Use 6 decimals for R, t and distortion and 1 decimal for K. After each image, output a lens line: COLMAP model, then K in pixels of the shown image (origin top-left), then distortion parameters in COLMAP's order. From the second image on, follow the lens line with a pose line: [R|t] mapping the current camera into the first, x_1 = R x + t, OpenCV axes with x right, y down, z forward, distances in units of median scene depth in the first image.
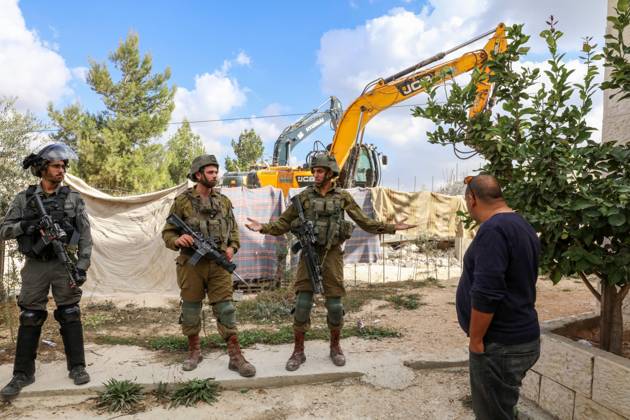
lens RADIAL K [[464.4, 0, 318.2], [0, 464.4, 210.7], [0, 0, 1]] dist [-0.042897, 0.049876]
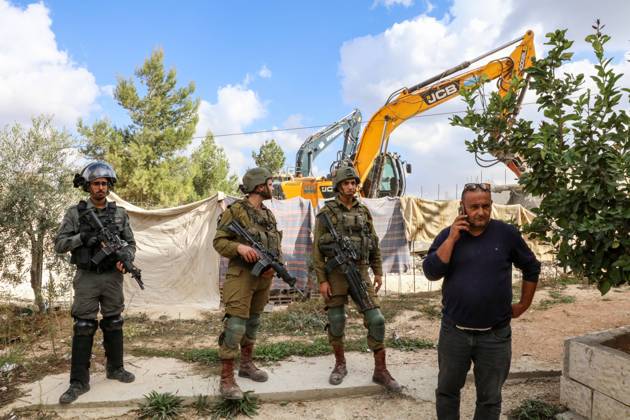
lens RADIAL K [[464.4, 0, 318.0], [0, 464.4, 210.0], [0, 0, 1]] dist [-0.042897, 0.049876]
pose [[0.998883, -0.013320, -0.045328, -0.020339], [0.012296, 0.999665, -0.022775, -0.001923], [0.045617, 0.022192, 0.998712, 0.000977]]
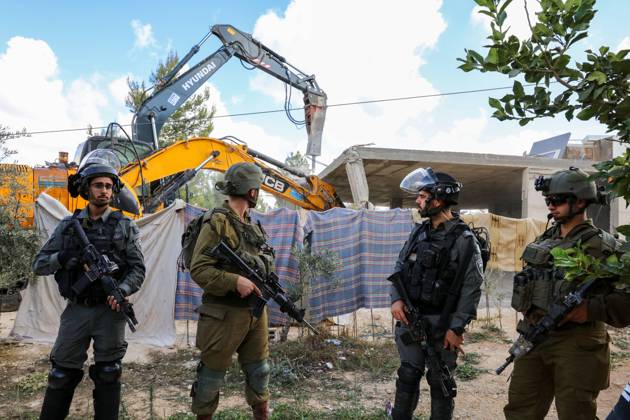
lens RADIAL K [[464.4, 0, 309.6], [0, 464.4, 205.5], [0, 0, 1]] dist [-0.042897, 0.049876]
pose [[0.991769, -0.004553, -0.127957, 0.053017], [-0.003328, 0.998114, -0.061305, -0.008061], [0.127995, 0.061226, 0.989883, 0.249113]]
